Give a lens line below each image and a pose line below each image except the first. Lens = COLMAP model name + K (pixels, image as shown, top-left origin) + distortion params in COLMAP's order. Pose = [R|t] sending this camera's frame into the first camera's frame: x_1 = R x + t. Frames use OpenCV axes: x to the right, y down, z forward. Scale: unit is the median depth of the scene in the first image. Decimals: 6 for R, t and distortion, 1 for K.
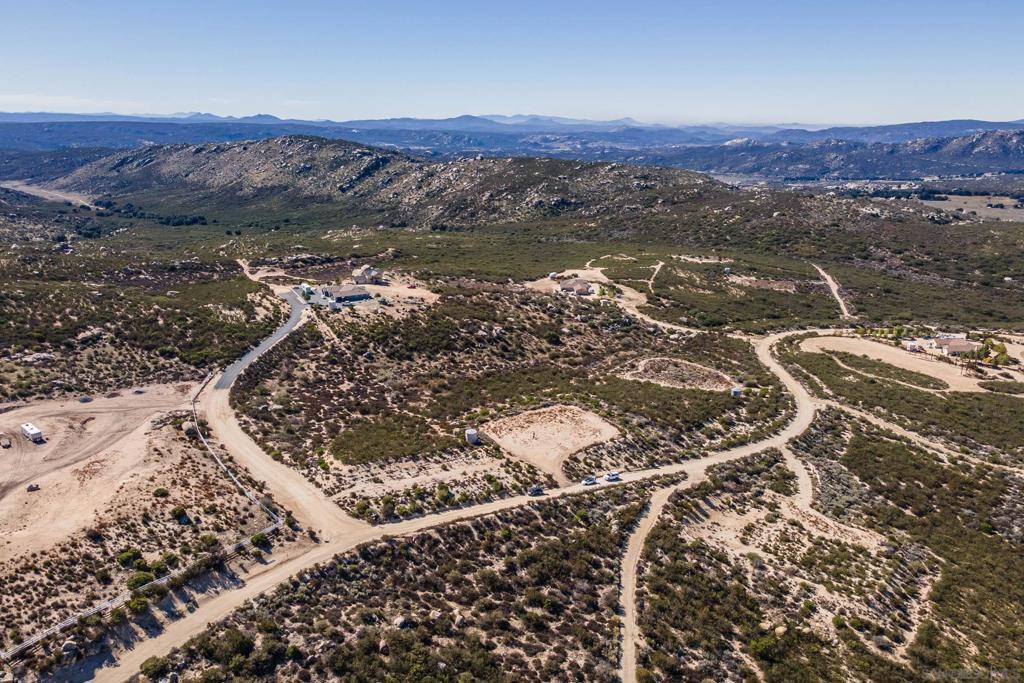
lens RADIAL K [[742.7, 0, 512.3], [0, 742.7, 342.5], [0, 0, 1]] dist [0.020482, 0.038517]
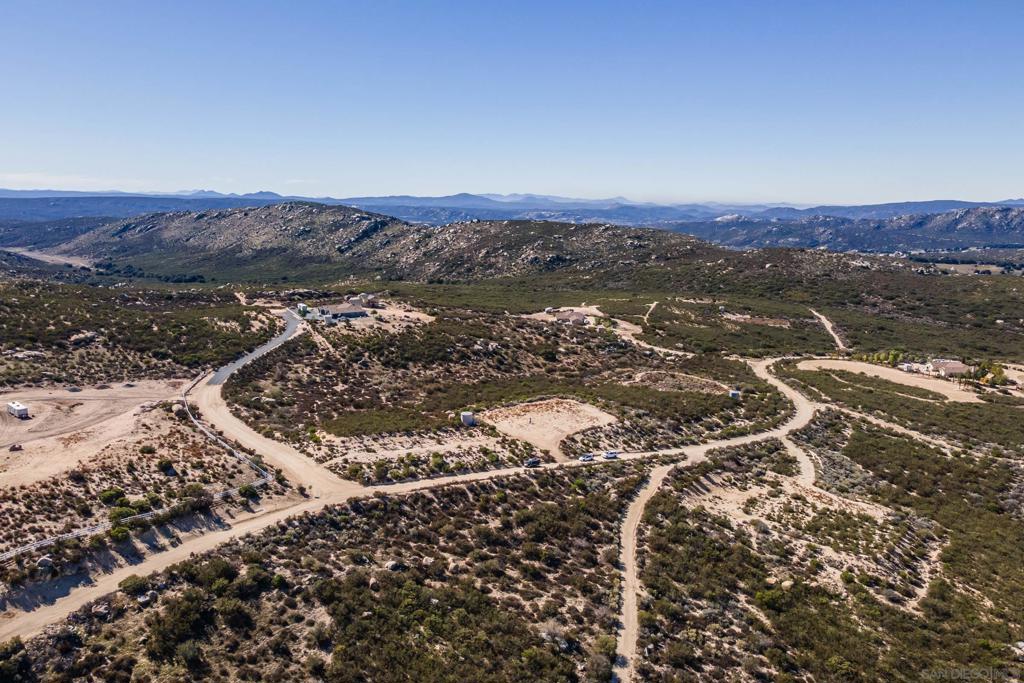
lens RADIAL K [[742.7, 0, 512.1], [0, 742.7, 344.4], [0, 0, 1]] dist [0.020482, 0.038517]
pose [[0.999980, 0.002700, 0.005703, -0.000709], [-0.002134, 0.995279, -0.097029, 0.089096], [-0.005938, 0.097015, 0.995265, 0.008535]]
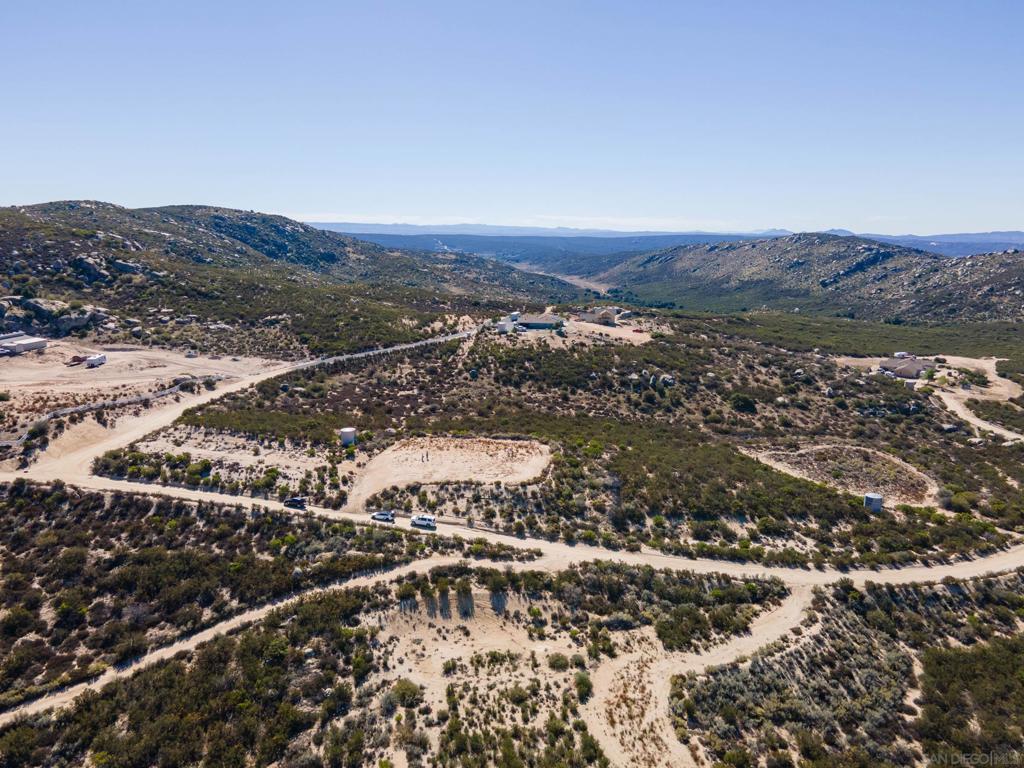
lens RADIAL K [[746.6, 0, 516.9], [0, 746.6, 383.3], [0, 0, 1]] dist [0.034019, 0.012923]
pose [[0.756538, 0.128804, -0.641140, 0.410577], [-0.190423, 0.981316, -0.027552, 0.043634], [0.625612, 0.142932, 0.766929, 0.360871]]
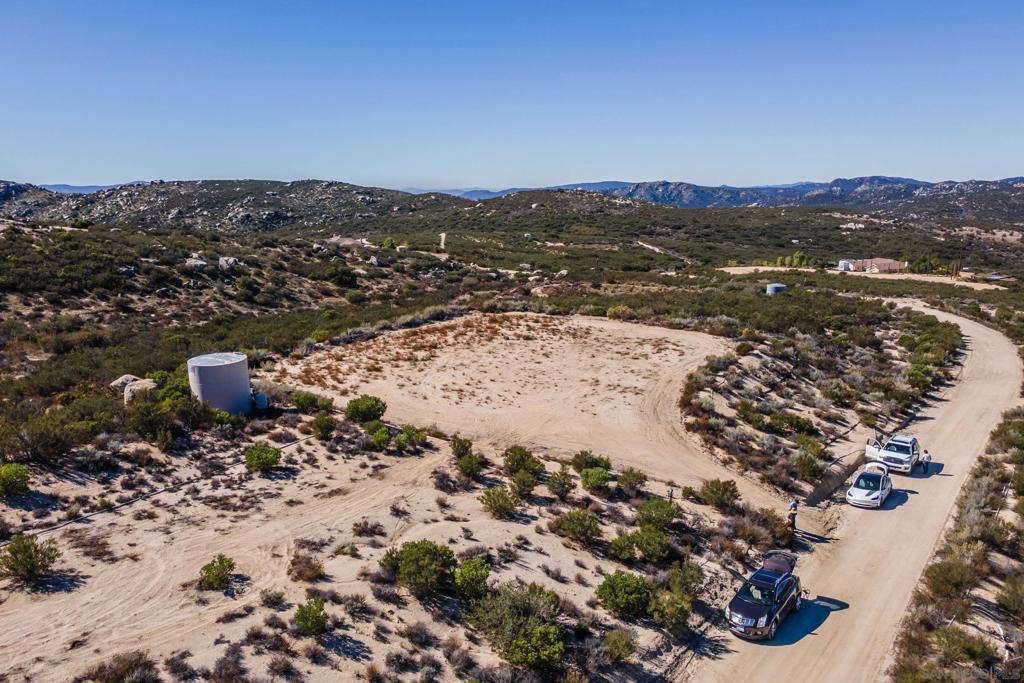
lens RADIAL K [[742.7, 0, 509.3], [0, 742.7, 335.8], [0, 0, 1]] dist [0.020482, 0.038517]
pose [[0.923960, -0.091548, 0.371372, -0.040594], [0.125582, 0.989718, -0.068464, 0.098312], [-0.361286, 0.109896, 0.925957, 0.562683]]
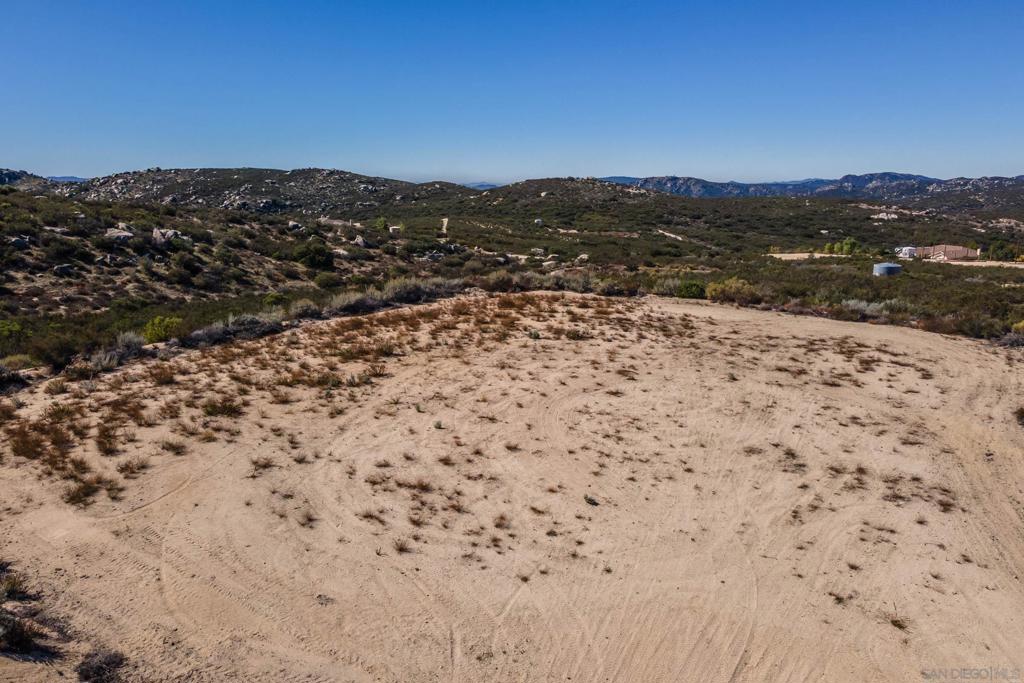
lens RADIAL K [[742.7, 0, 509.0], [0, 742.7, 336.8], [0, 0, 1]] dist [0.020482, 0.038517]
pose [[0.927527, -0.087410, 0.363391, -0.001575], [0.117576, 0.991146, -0.061696, 0.089965], [-0.354780, 0.099951, 0.929592, 0.670620]]
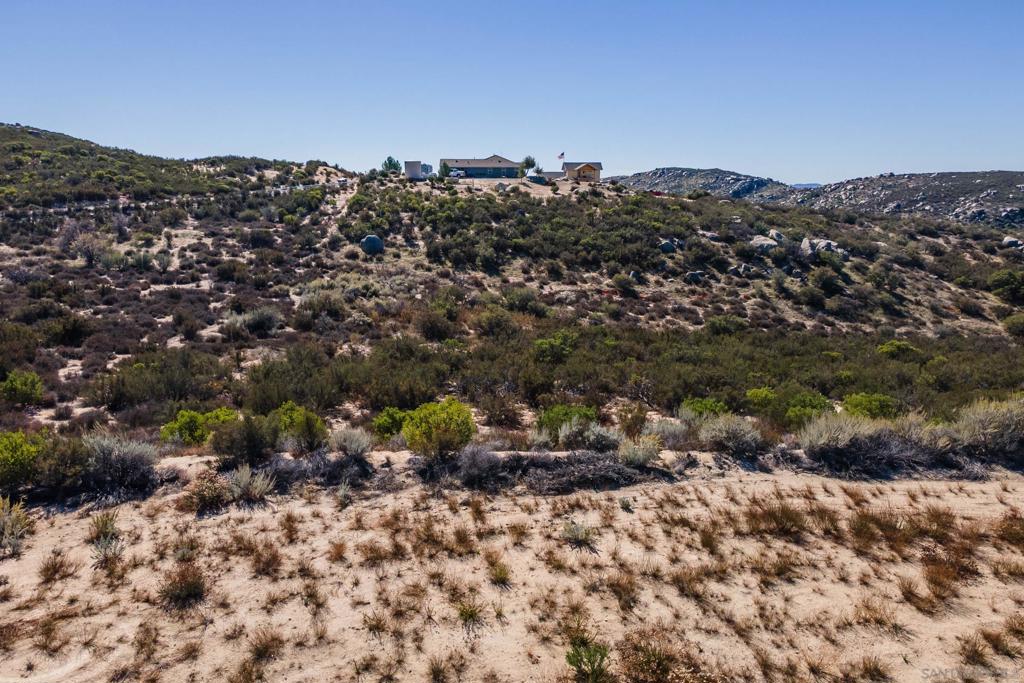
lens RADIAL K [[742.7, 0, 510.0], [0, 742.7, 338.0], [0, 0, 1]] dist [0.020482, 0.038517]
pose [[0.870078, 0.096207, -0.483434, 0.027576], [-0.140975, 0.988369, -0.057032, 0.070353], [0.472324, 0.117774, 0.873521, 0.742504]]
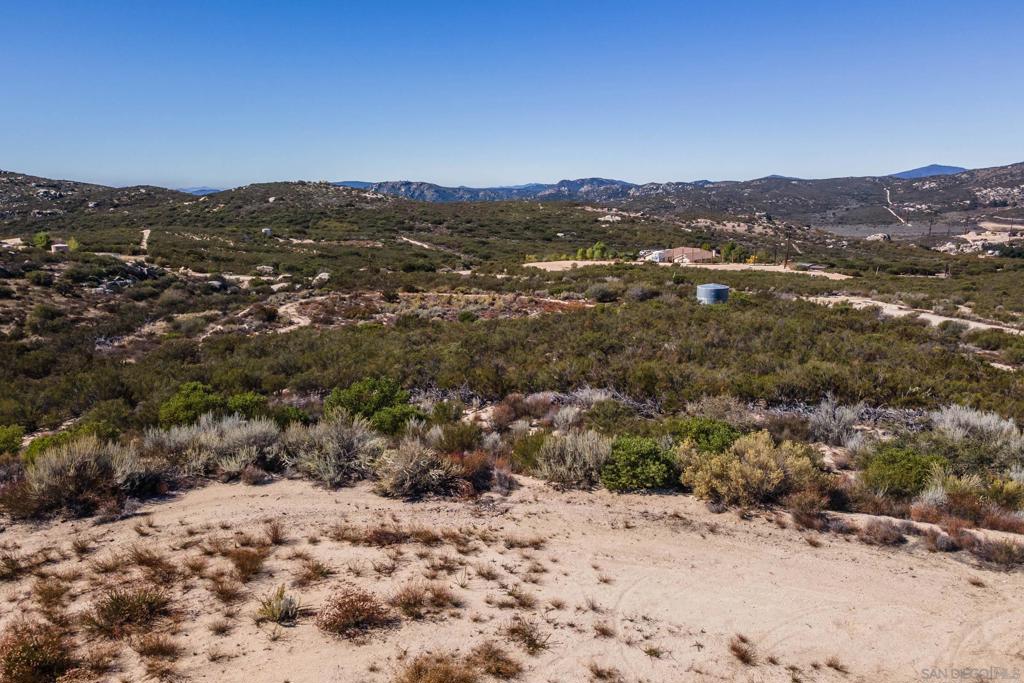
lens RADIAL K [[742.7, 0, 504.3], [0, 742.7, 346.2], [0, 0, 1]] dist [0.020482, 0.038517]
pose [[0.749599, -0.154068, 0.643711, 0.047980], [0.202872, 0.979204, -0.001877, 0.064377], [-0.630035, 0.131998, 0.765266, 0.762181]]
